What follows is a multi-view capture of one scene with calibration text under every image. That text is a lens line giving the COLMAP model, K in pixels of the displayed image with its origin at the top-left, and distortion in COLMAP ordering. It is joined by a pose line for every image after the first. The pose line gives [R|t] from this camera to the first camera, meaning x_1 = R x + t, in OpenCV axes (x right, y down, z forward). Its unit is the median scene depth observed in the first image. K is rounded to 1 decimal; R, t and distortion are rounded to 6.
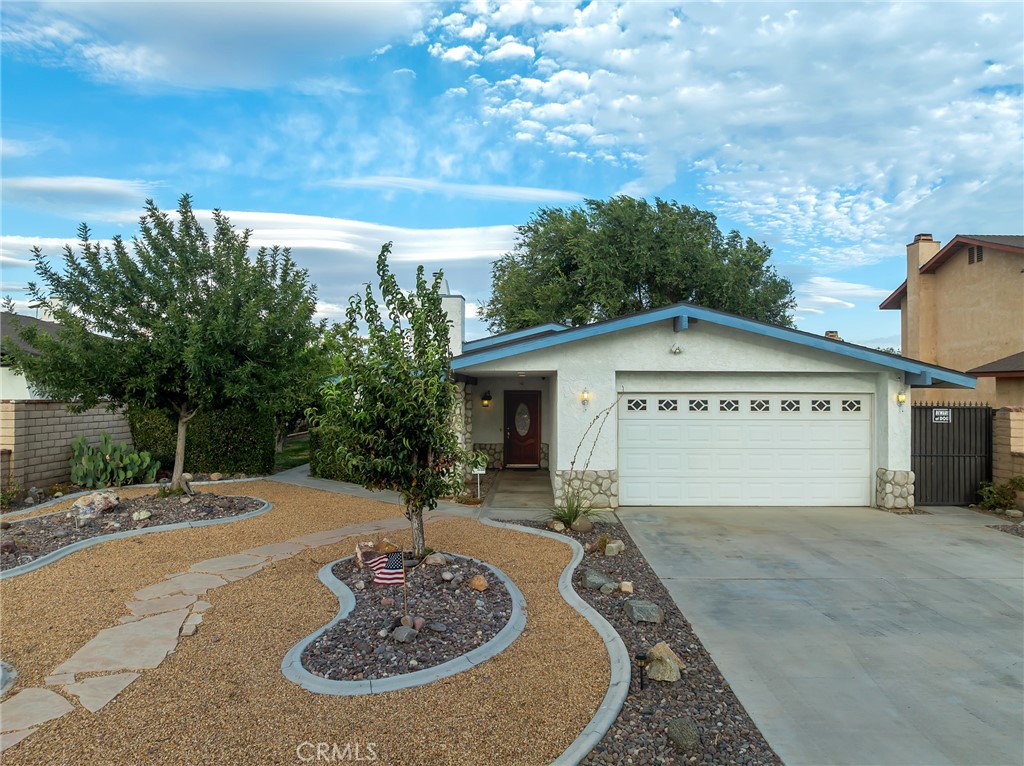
lens RADIAL K [[715.7, 0, 512.0], [0, 715.7, 383.0], [0, 0, 1]] dist [-0.040006, 0.008636]
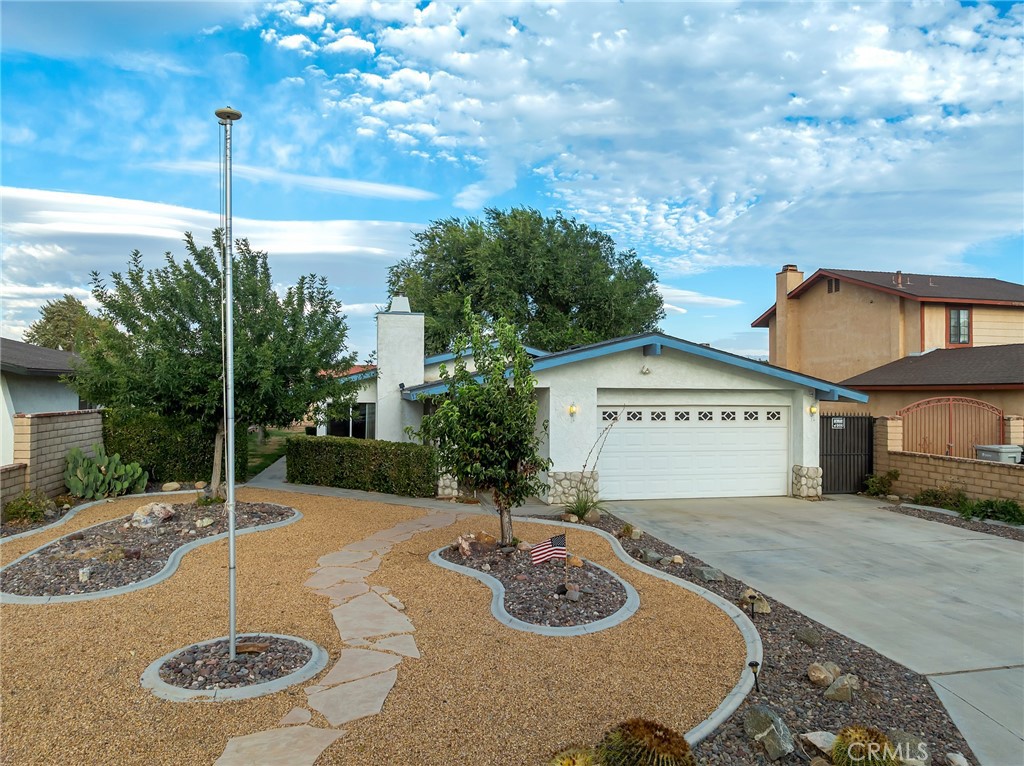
lens RADIAL K [[718.5, 0, 512.0], [0, 718.5, 383.0], [0, 0, 1]] dist [-0.033037, -0.004403]
pose [[0.977686, 0.004480, 0.210024, -0.246117], [-0.004711, 0.999989, 0.000599, -0.025108], [-0.210019, -0.001575, 0.977696, -0.141729]]
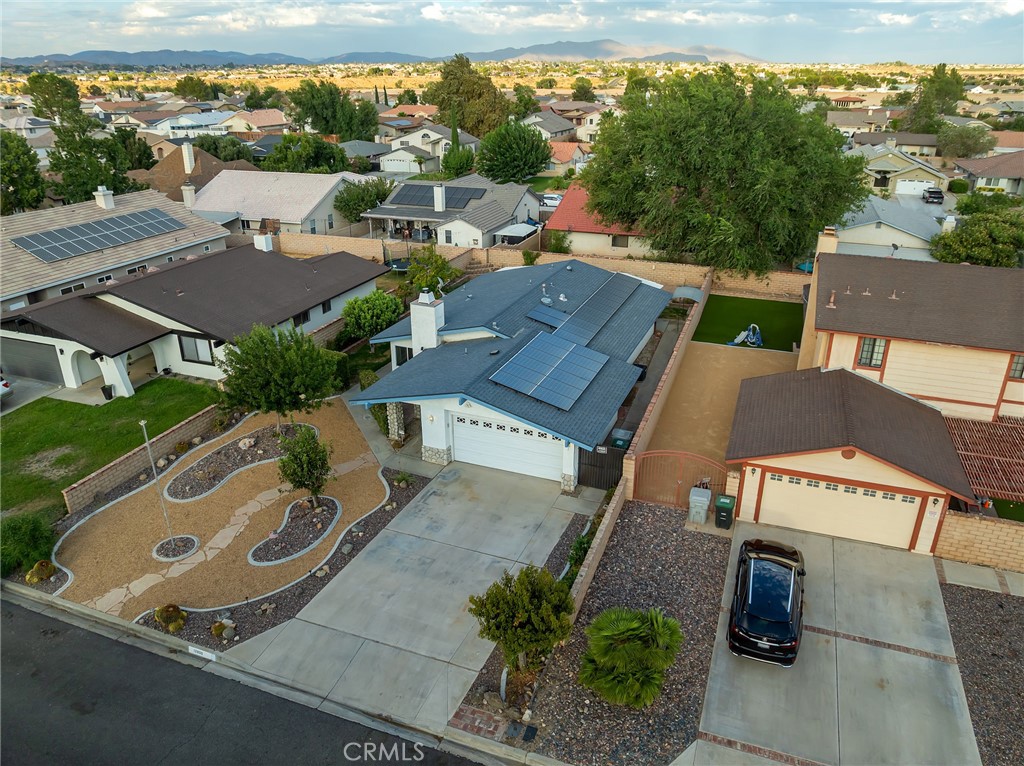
lens RADIAL K [[718.5, 0, 512.0], [0, 718.5, 383.0], [0, 0, 1]] dist [-0.033037, -0.004403]
pose [[0.935978, 0.135165, -0.325078, 1.030437], [0.009426, 0.913411, 0.406930, -0.967924], [0.351933, -0.383942, 0.853658, -0.744440]]
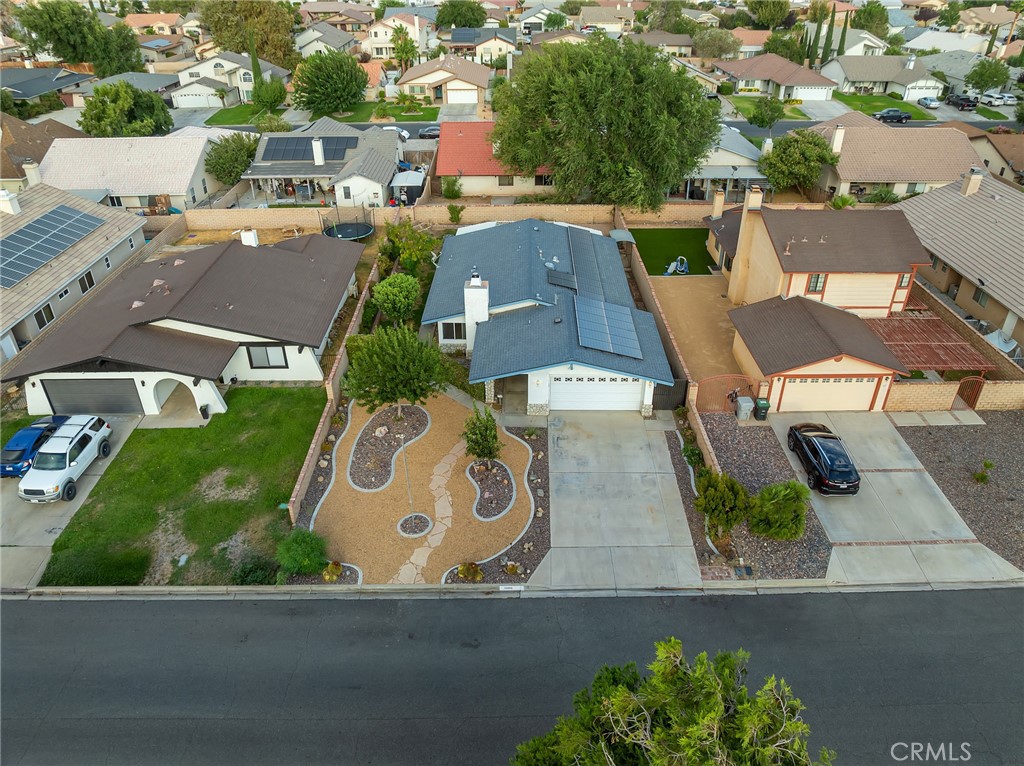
lens RADIAL K [[718.5, 0, 512.0], [0, 718.5, 383.0], [0, 0, 1]] dist [-0.033037, -0.004403]
pose [[0.999948, -0.010126, 0.001192, -0.003412], [0.007911, 0.844223, 0.535934, -1.487623], [-0.006433, -0.535897, 0.844259, -1.378921]]
